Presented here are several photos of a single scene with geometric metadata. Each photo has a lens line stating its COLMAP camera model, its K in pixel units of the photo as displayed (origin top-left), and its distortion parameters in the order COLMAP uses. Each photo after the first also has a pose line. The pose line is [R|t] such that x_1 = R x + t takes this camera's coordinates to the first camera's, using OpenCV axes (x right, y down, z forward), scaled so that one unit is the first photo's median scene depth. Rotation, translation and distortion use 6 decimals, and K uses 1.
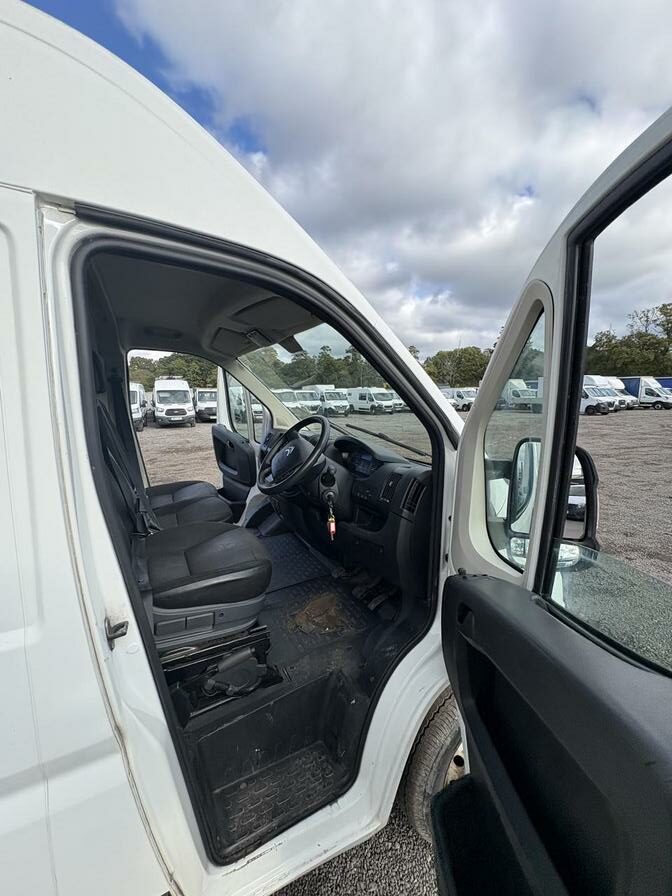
lens RADIAL K [[353.5, 0, 334.5], [0, 353.5, 448.9], [0, 0, 1]] dist [-0.004754, 0.001193]
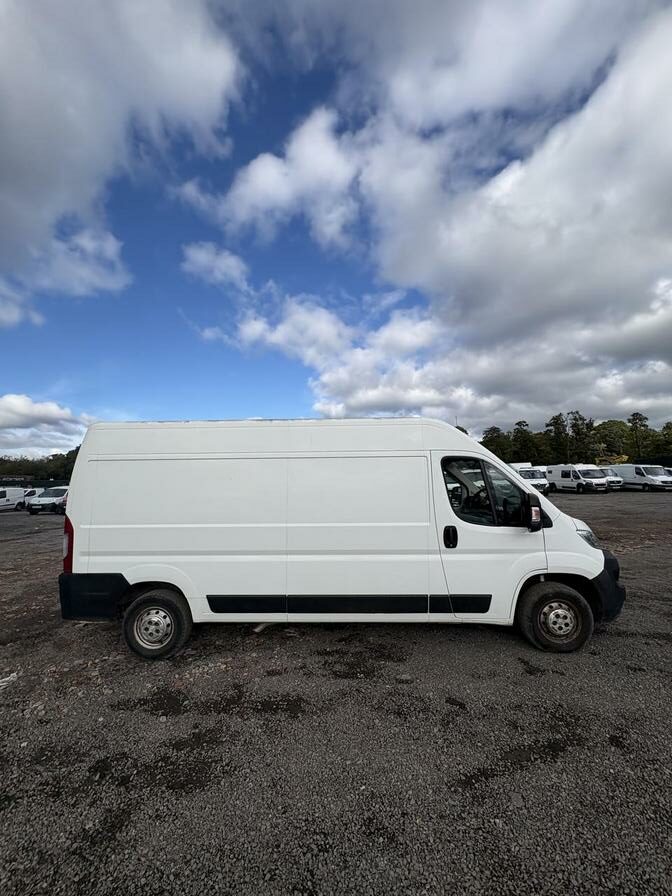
lens RADIAL K [[353.5, 0, 332.4], [0, 353.5, 442.5], [0, 0, 1]] dist [-0.004754, 0.001193]
pose [[0.864916, -0.065345, -0.497645, 0.249472], [-0.056306, 0.972598, -0.225572, 0.190124], [0.498748, 0.223121, 0.837536, -1.285328]]
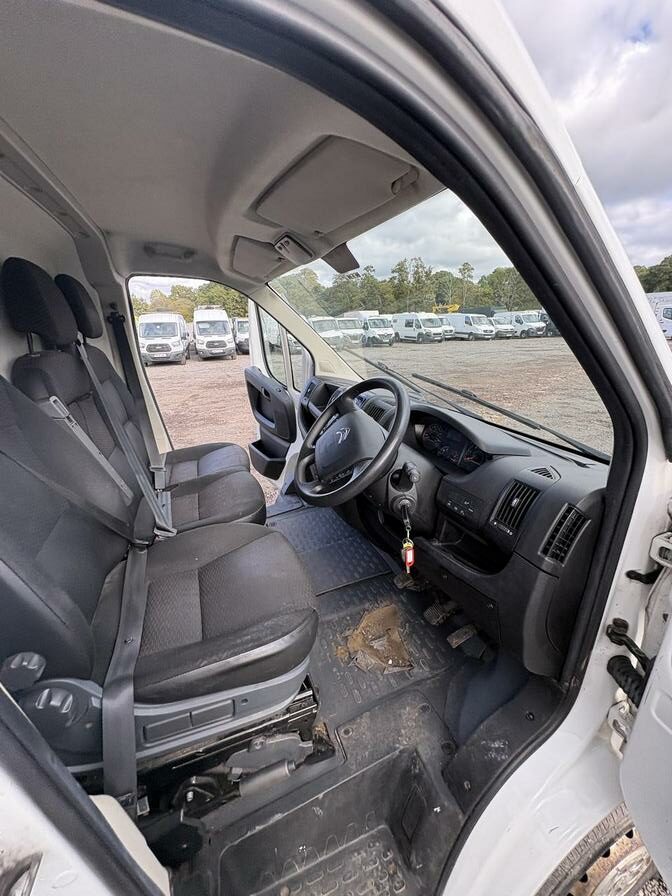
lens RADIAL K [[353.5, 0, 335.5], [0, 353.5, 448.5], [0, 0, 1]] dist [-0.004754, 0.001193]
pose [[0.993547, 0.018437, -0.111916, -0.039549], [0.003351, 0.981498, 0.191442, -0.054952], [0.113375, -0.190581, 0.975103, 0.213804]]
